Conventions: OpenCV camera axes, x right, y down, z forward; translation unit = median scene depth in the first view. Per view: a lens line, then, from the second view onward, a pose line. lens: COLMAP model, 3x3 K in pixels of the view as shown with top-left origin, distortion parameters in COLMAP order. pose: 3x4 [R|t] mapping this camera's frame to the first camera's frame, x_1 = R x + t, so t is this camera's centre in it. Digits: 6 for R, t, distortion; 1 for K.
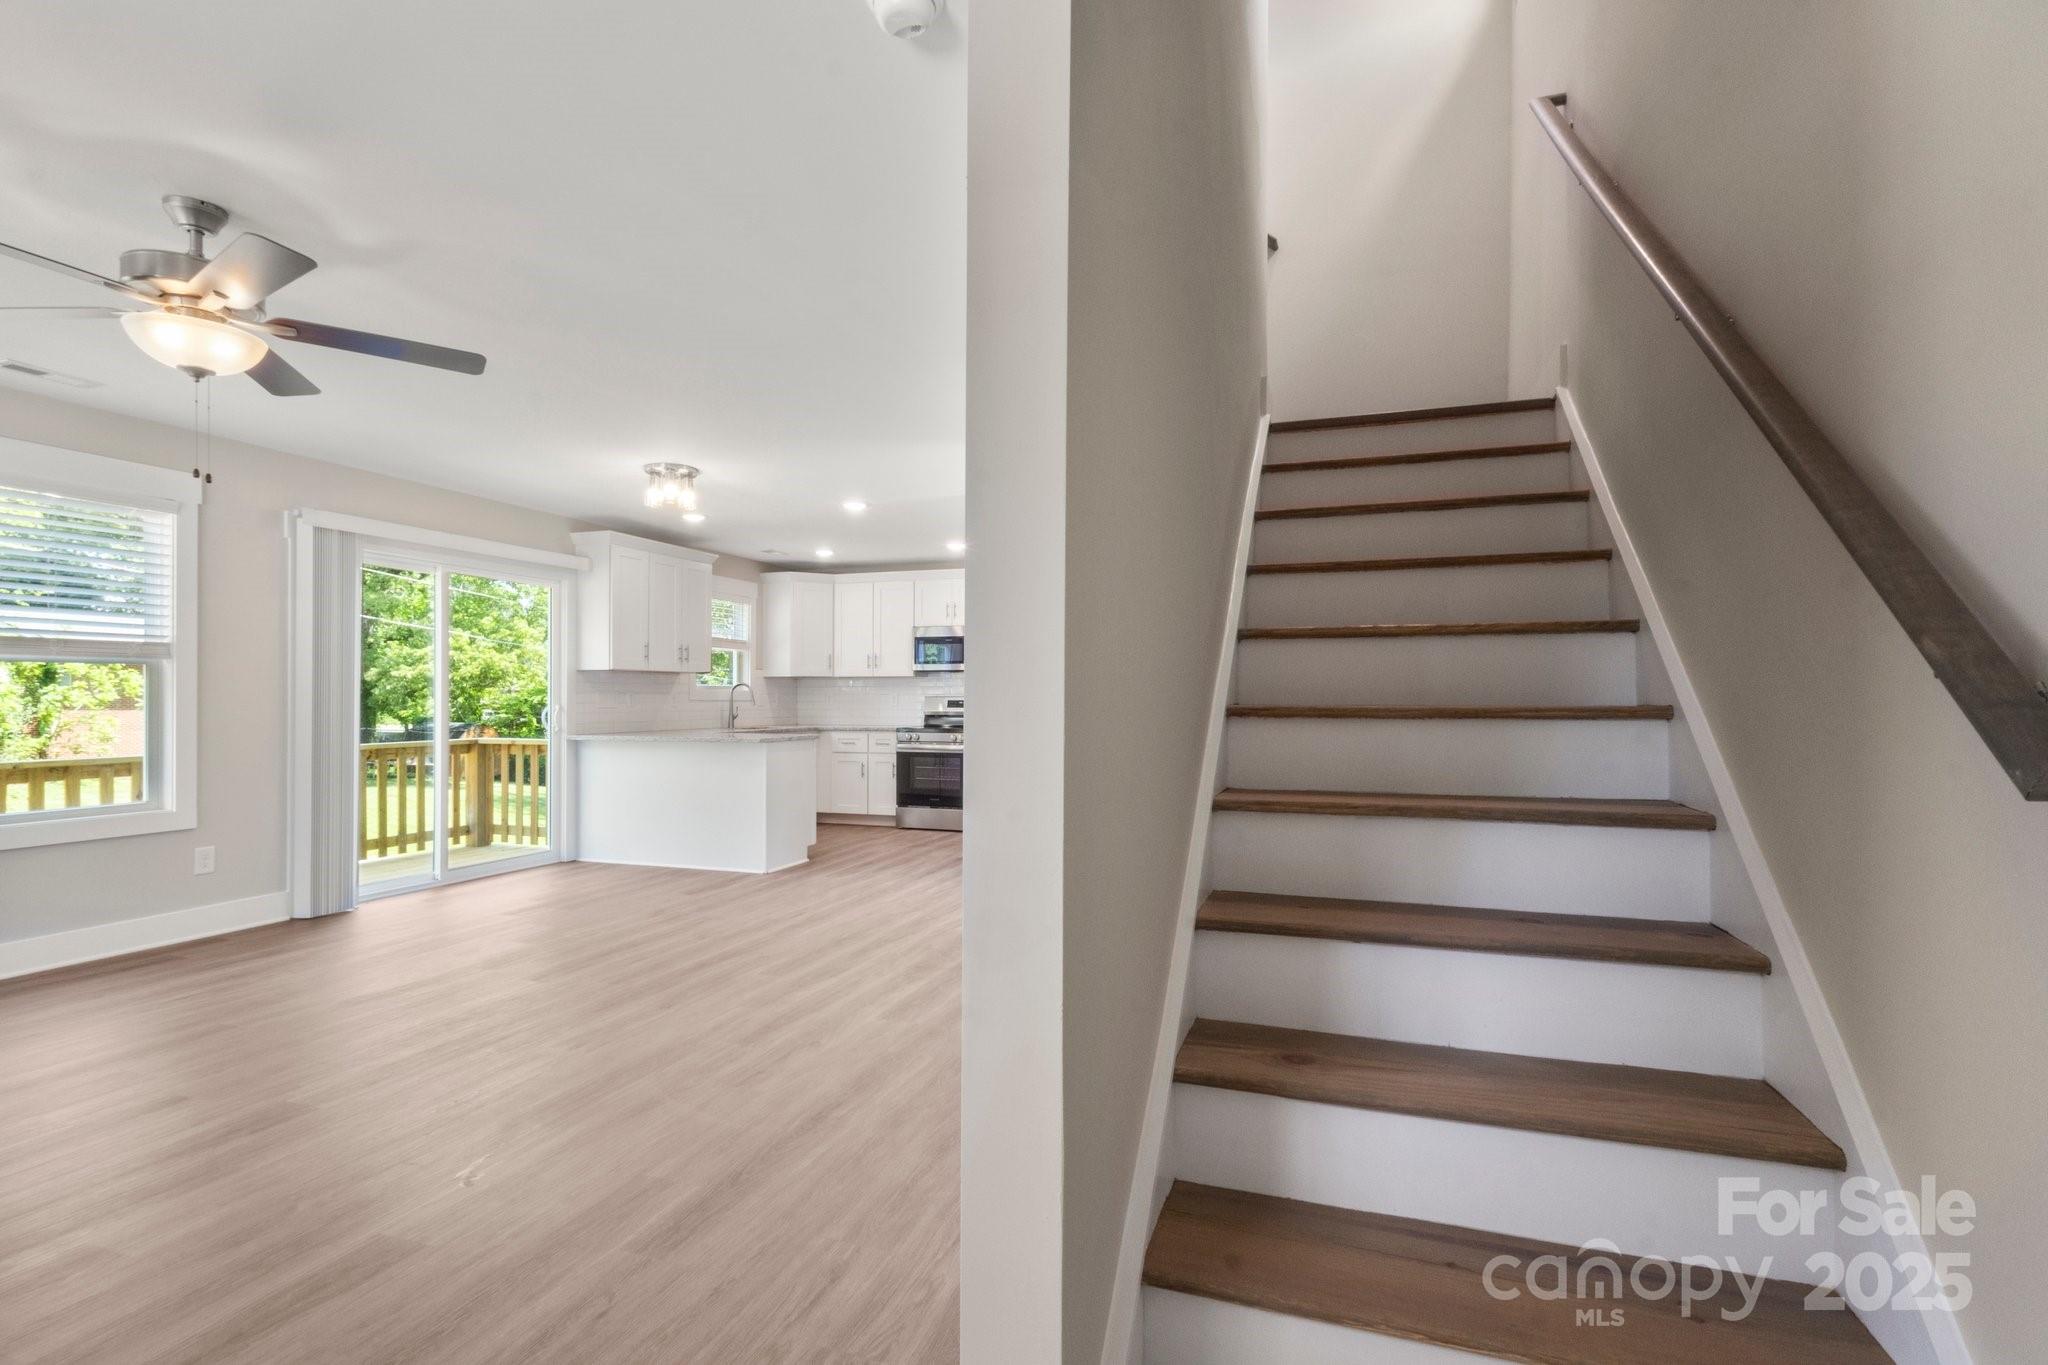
lens RADIAL K [[957.9, 0, 1011.2], [0, 957.9, 693.8], [0, 0, 1]] dist [0.002297, 0.000871]
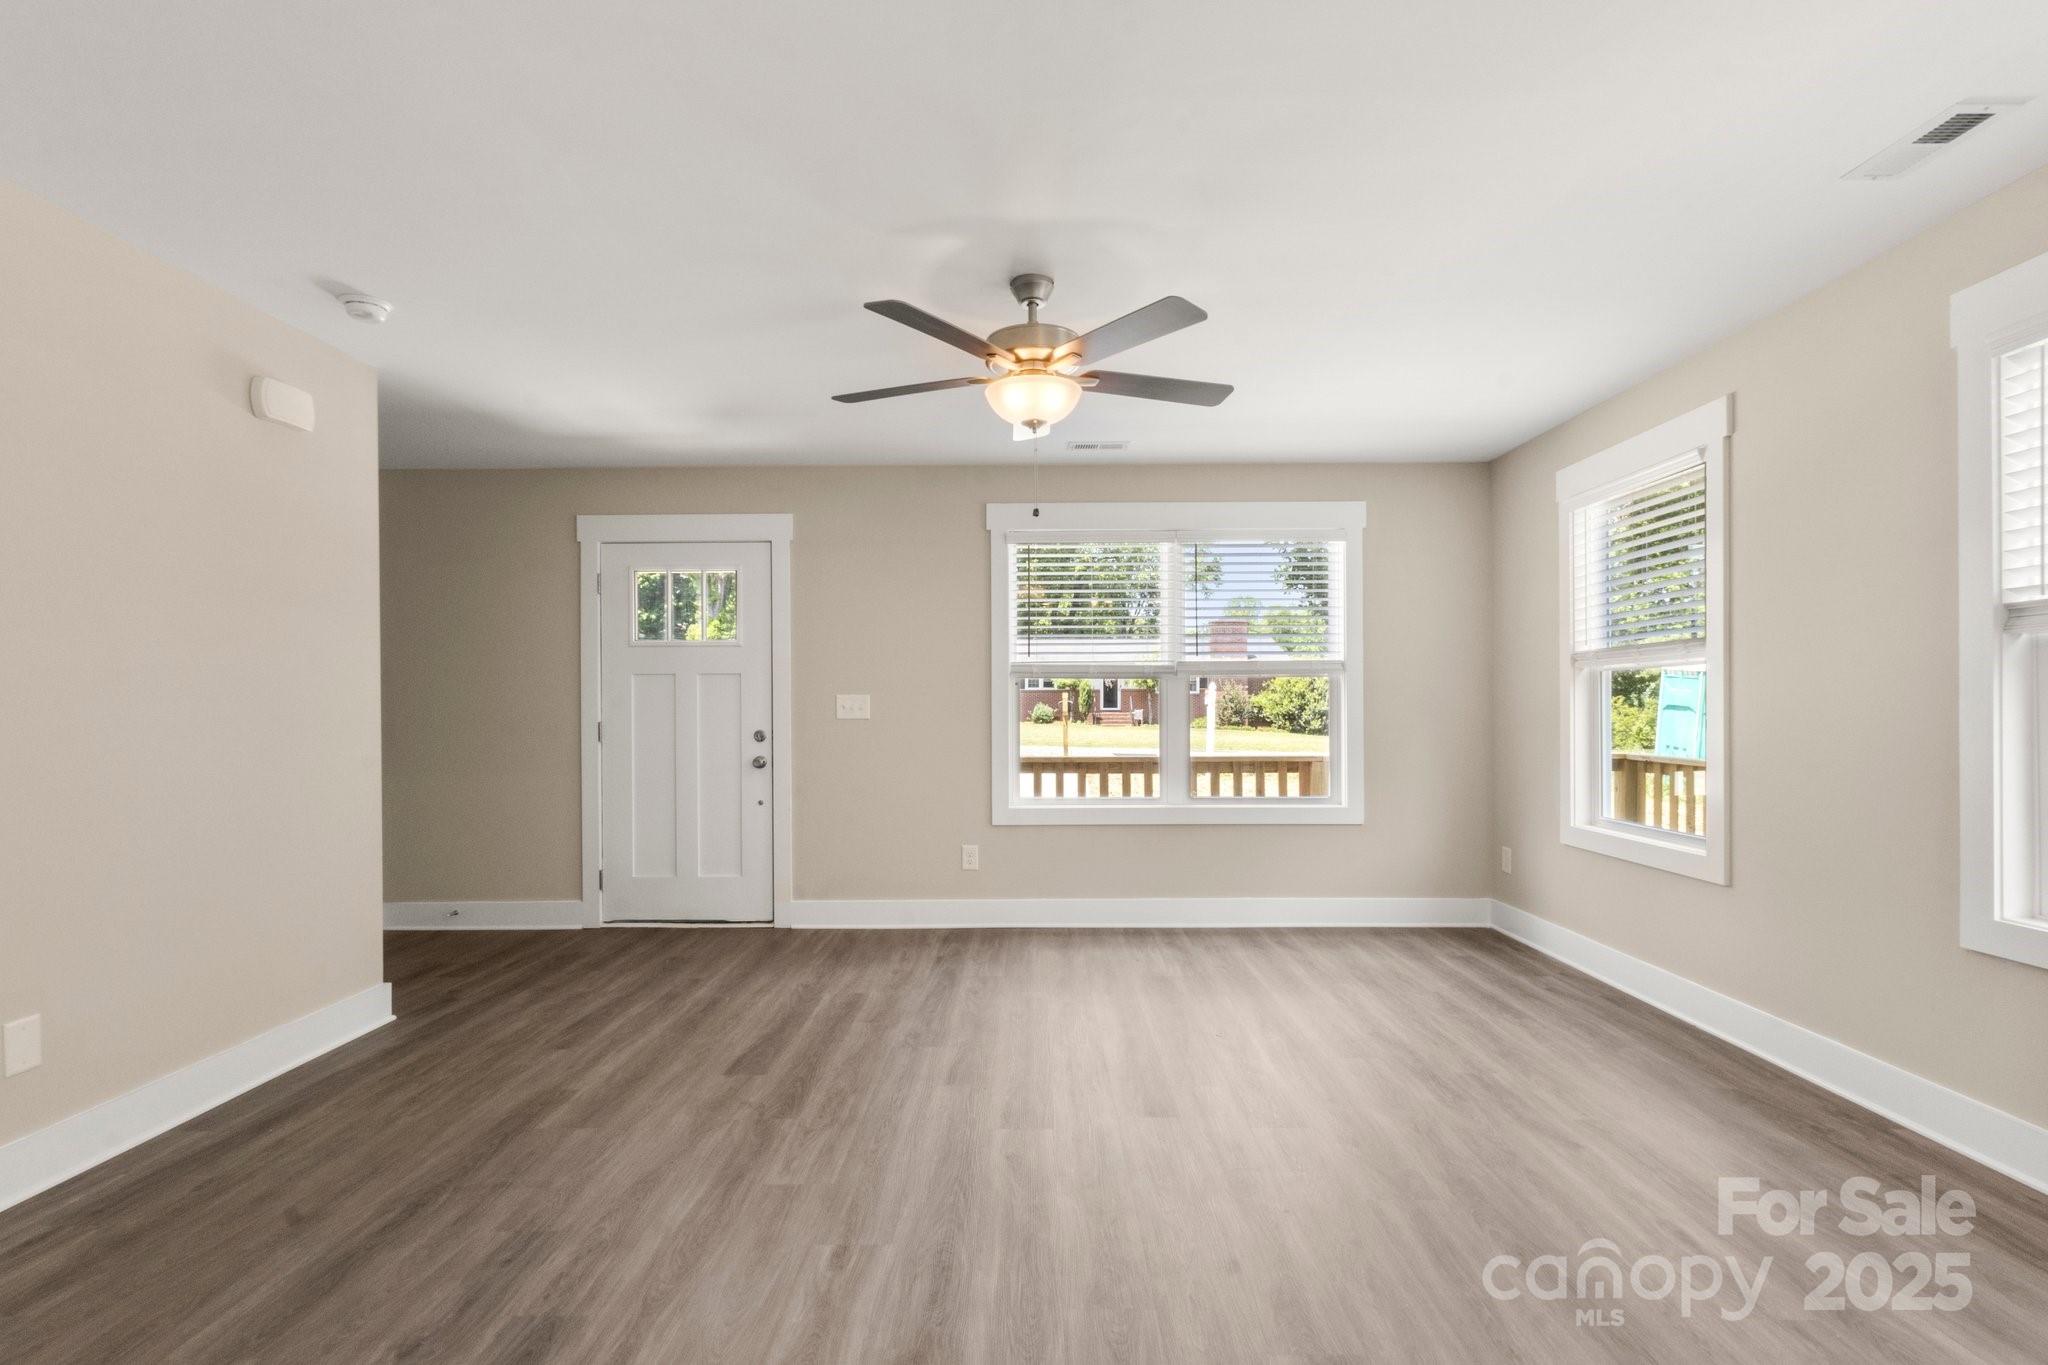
lens RADIAL K [[957.9, 0, 1025.2], [0, 957.9, 712.1], [0, 0, 1]] dist [0.002297, 0.000871]
pose [[-0.943343, 0.008785, -0.331703, -0.132340], [0.009684, 0.999953, -0.001058, 0.003369], [0.331678, -0.004211, -0.943383, 0.605375]]
